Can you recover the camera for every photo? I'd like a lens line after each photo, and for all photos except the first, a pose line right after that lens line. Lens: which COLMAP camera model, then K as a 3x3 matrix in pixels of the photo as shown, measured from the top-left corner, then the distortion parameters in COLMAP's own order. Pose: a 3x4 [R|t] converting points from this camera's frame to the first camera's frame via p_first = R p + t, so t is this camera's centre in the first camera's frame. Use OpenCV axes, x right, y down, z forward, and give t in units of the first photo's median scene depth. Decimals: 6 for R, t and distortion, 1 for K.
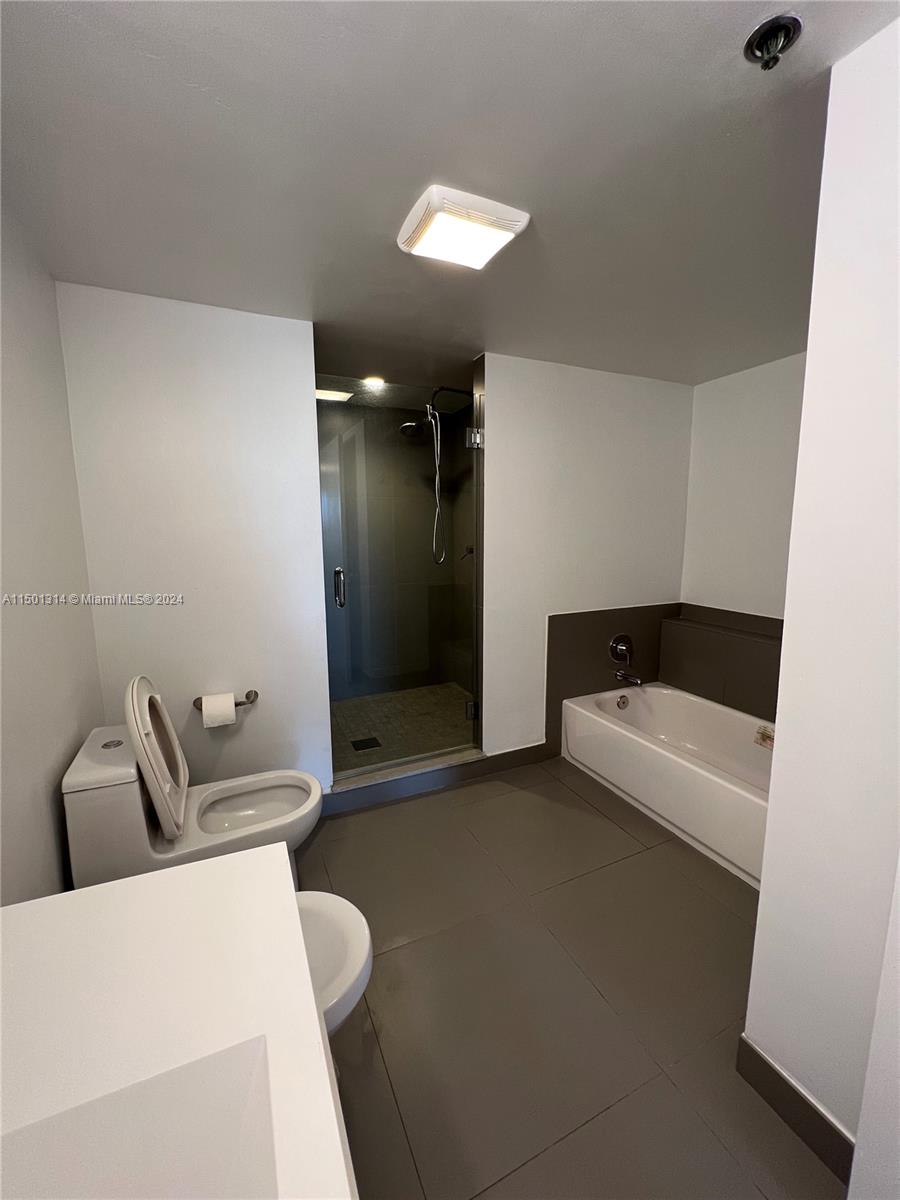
lens RADIAL K [[482.6, 0, 449.0], [0, 482.6, 597.5], [0, 0, 1]] dist [-0.001891, -0.000298]
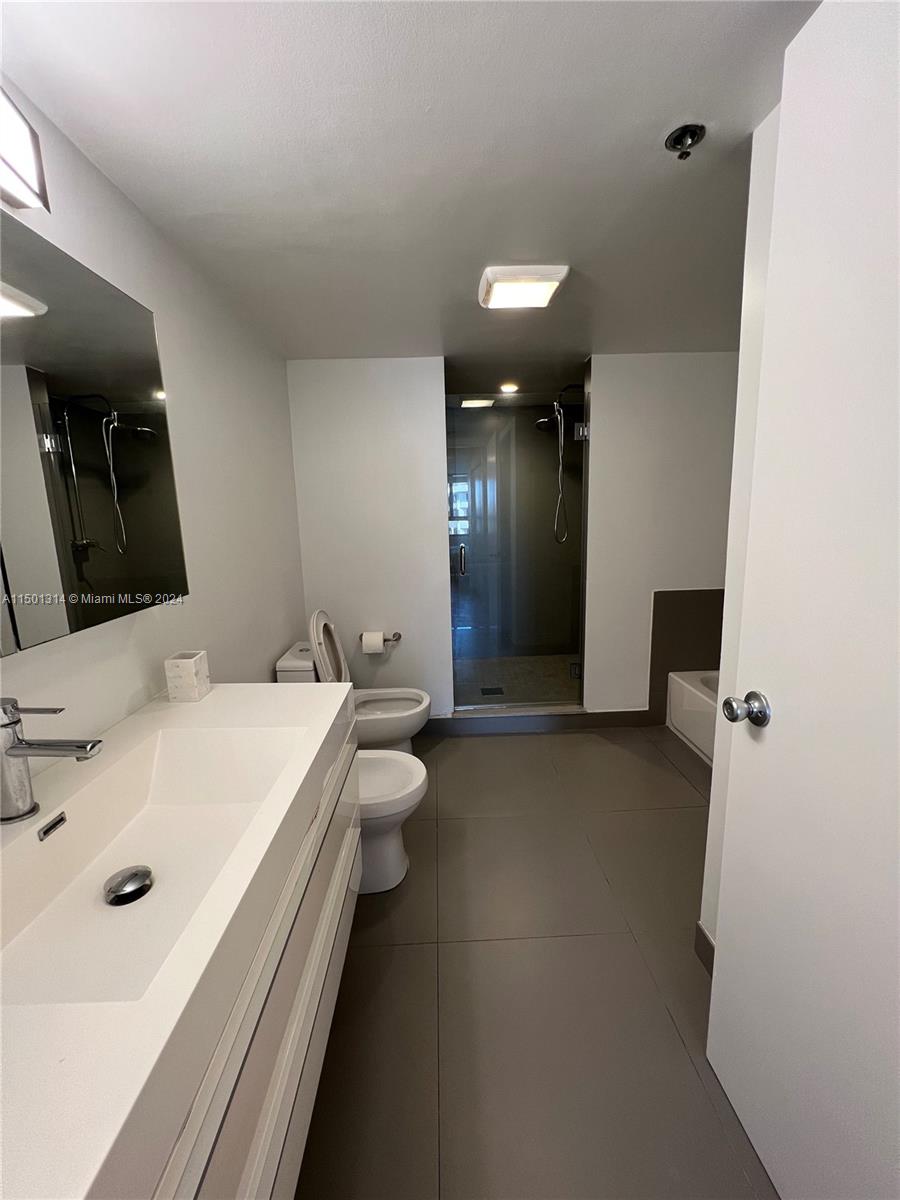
lens RADIAL K [[482.5, 0, 450.6], [0, 482.5, 600.2], [0, 0, 1]] dist [-0.002211, -0.000304]
pose [[0.917329, 0.052786, -0.394615, 0.256267], [-0.037463, 0.998218, 0.046440, 0.028353], [0.396364, -0.027817, 0.917672, -0.193715]]
